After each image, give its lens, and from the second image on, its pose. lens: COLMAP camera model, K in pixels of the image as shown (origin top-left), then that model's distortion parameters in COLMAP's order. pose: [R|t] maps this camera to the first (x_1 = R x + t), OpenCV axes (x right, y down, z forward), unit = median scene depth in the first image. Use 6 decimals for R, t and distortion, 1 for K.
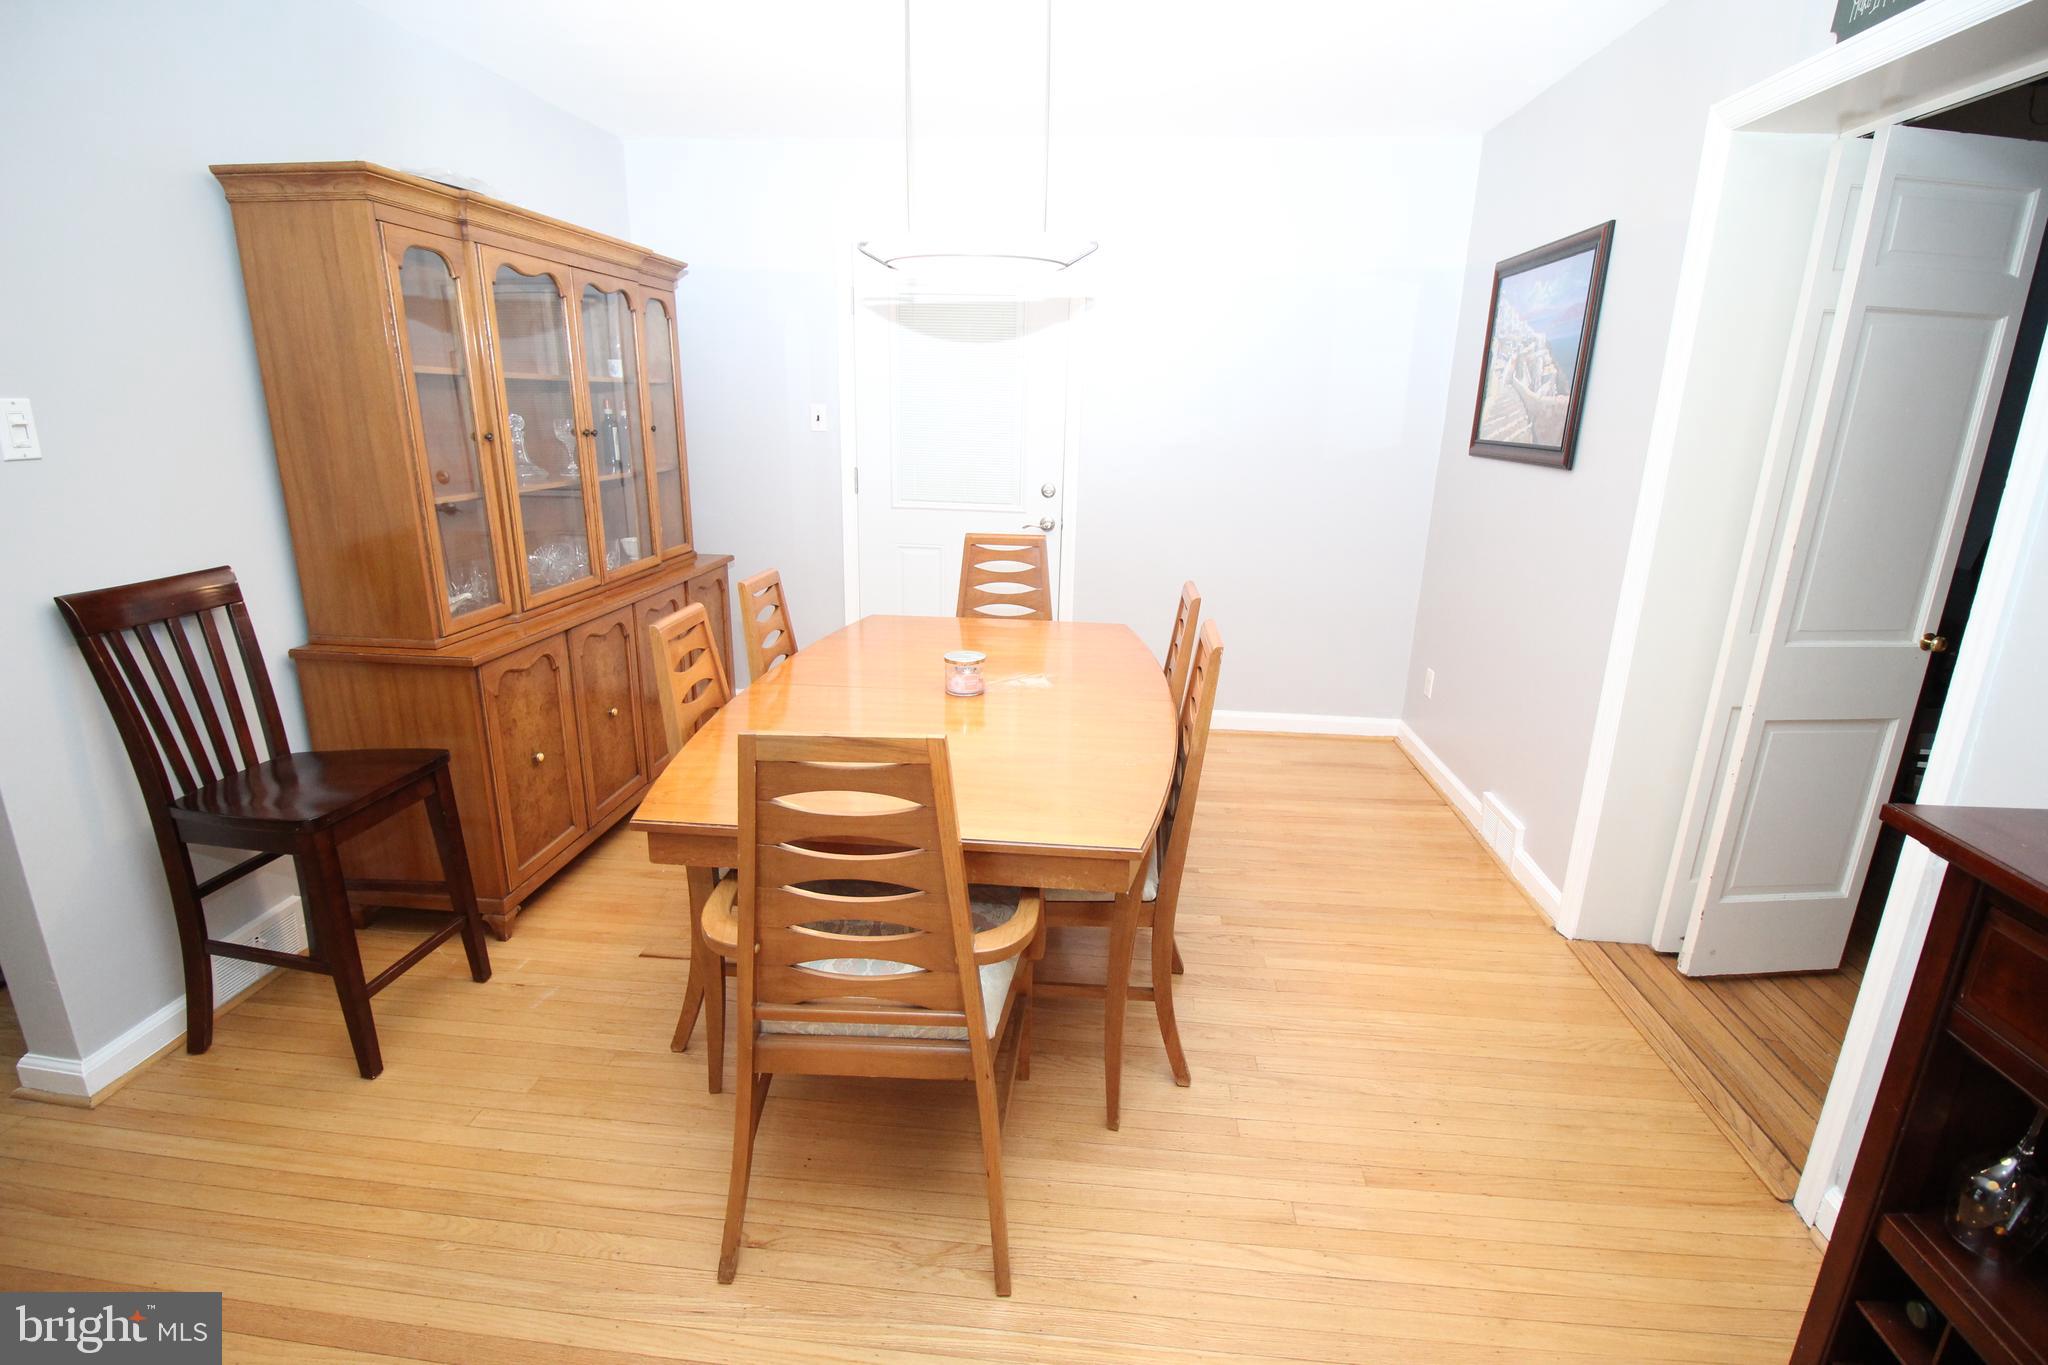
lens RADIAL K [[948.0, 0, 1028.5], [0, 948.0, 676.2], [0, 0, 1]] dist [-0.014610, -0.003170]
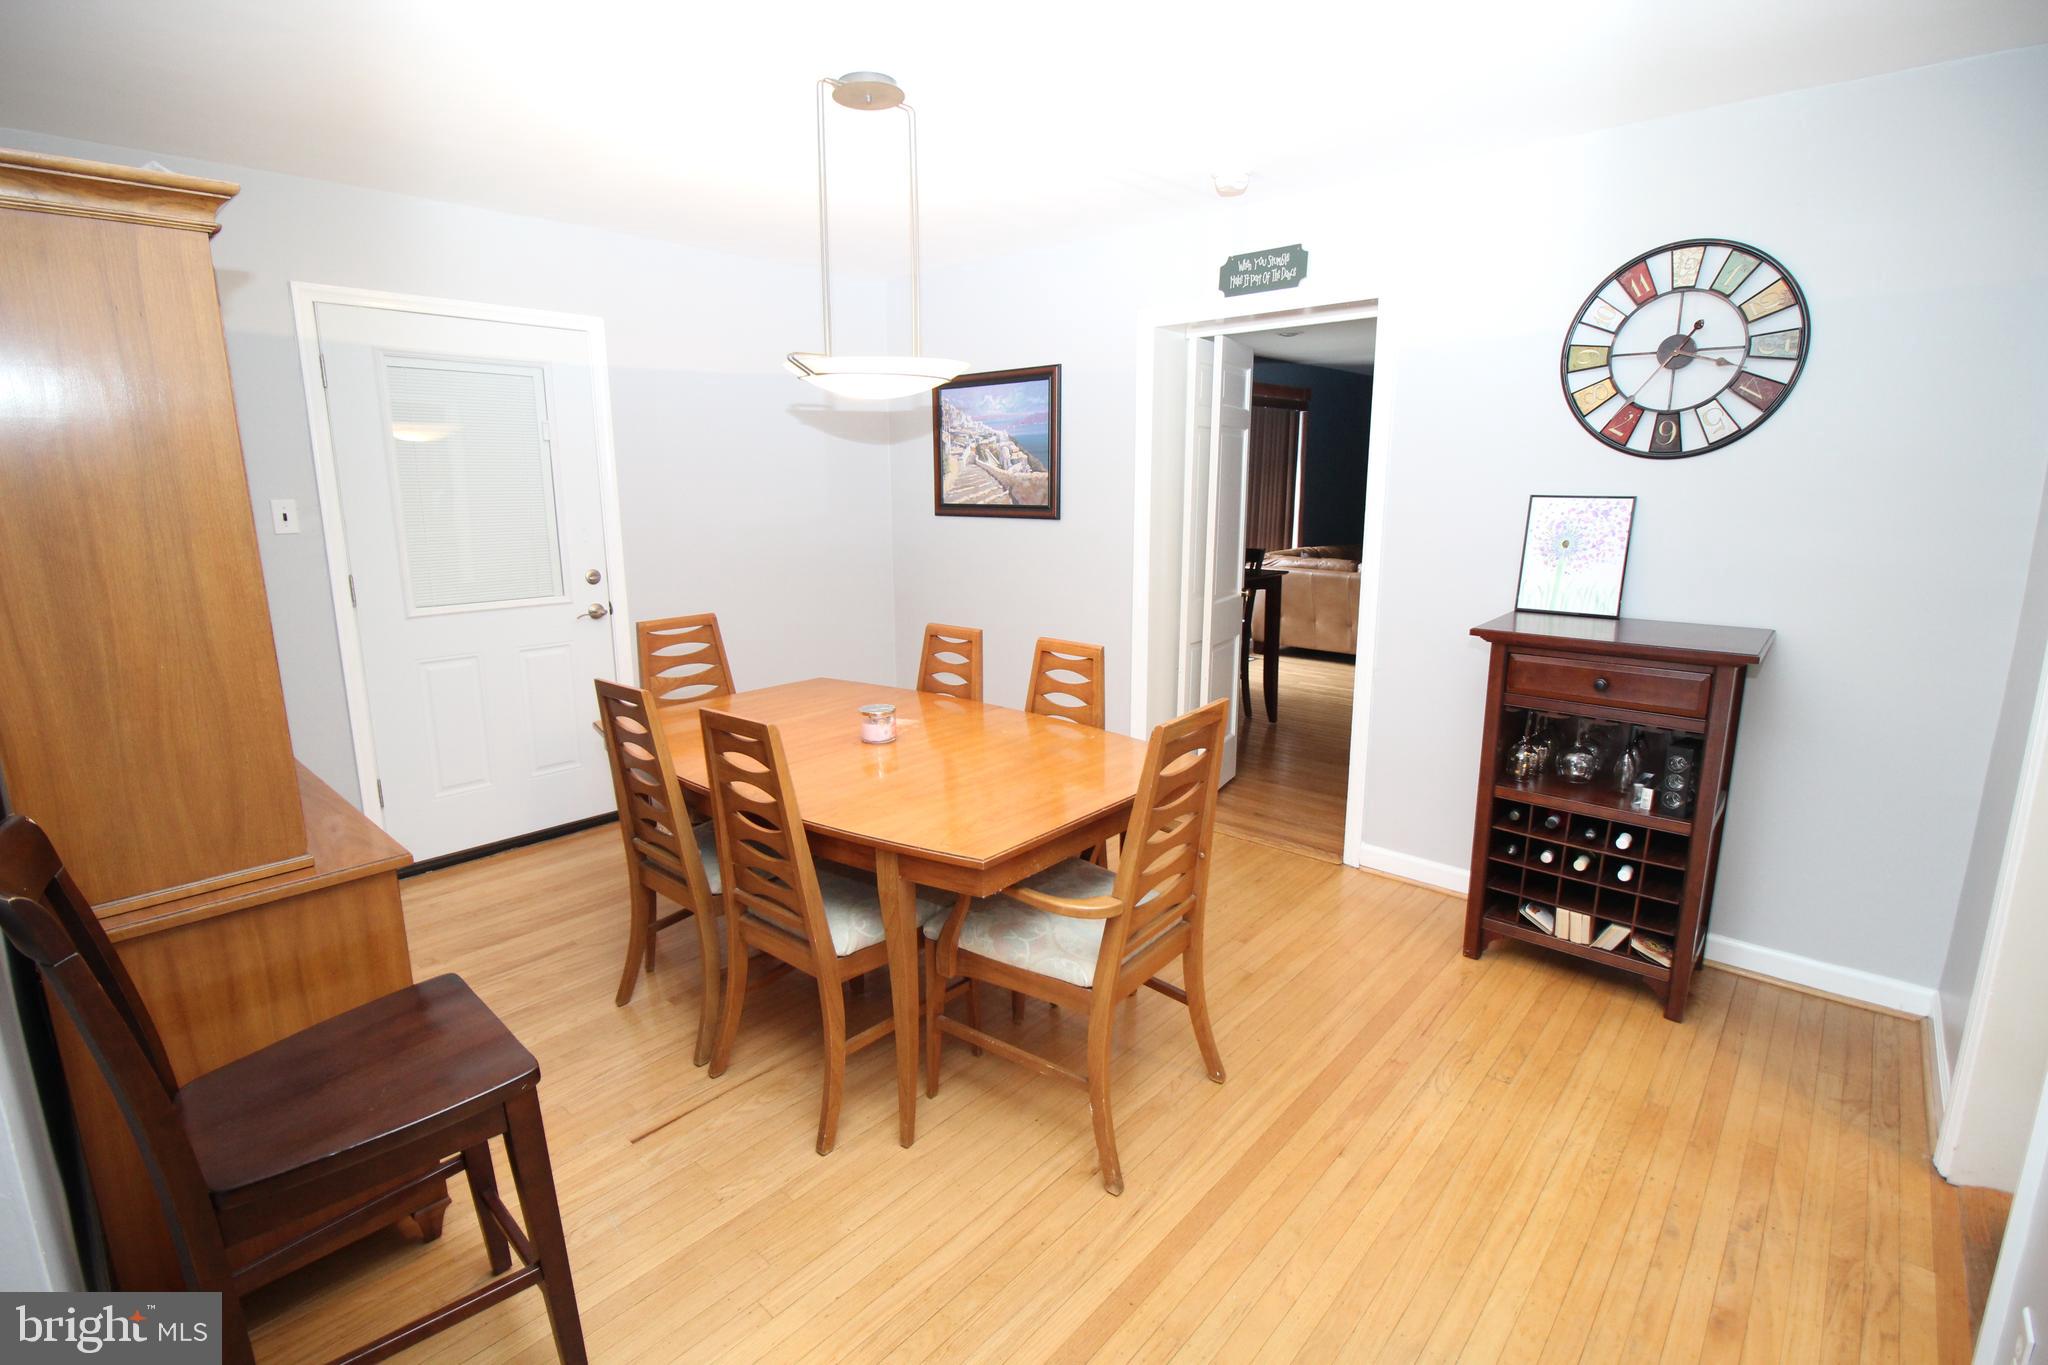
lens RADIAL K [[949.9, 0, 1013.4], [0, 949.9, 676.1], [0, 0, 1]] dist [-0.000410, -0.011128]
pose [[0.598437, -0.187070, 0.779024, -0.666796], [0.237726, 0.970028, 0.050318, -0.060864], [-0.765088, 0.155083, 0.624972, 0.114001]]
